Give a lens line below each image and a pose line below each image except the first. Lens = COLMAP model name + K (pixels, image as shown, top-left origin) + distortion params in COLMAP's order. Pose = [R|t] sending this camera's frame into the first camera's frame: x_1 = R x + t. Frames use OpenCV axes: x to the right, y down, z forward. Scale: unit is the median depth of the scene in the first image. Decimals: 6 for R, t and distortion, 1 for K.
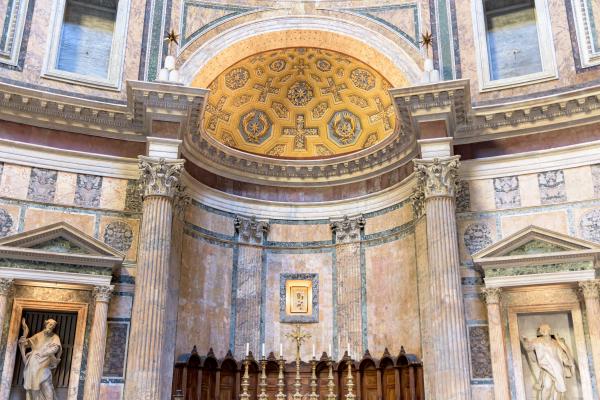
lens RADIAL K [[629.8, 0, 306.3], [0, 629.8, 200.1], [0, 0, 1]] dist [0.001673, 0.006937]
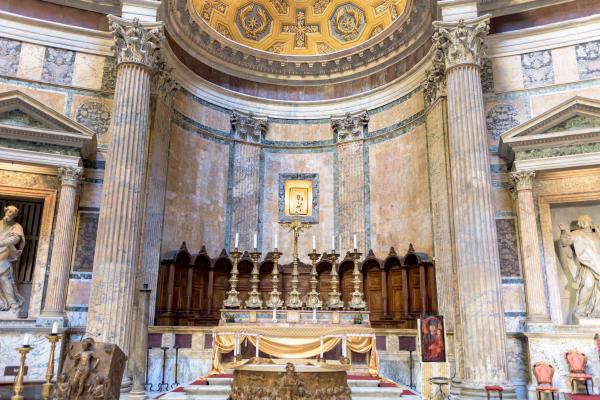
lens RADIAL K [[494.1, 0, 300.0], [0, 494.1, 200.0], [0, 0, 1]] dist [-0.000214, 0.001065]
pose [[0.999880, 0.005274, -0.014569, 0.001904], [-0.003946, 0.995956, 0.089755, 0.107427], [0.014983, -0.089686, 0.995857, 0.299044]]
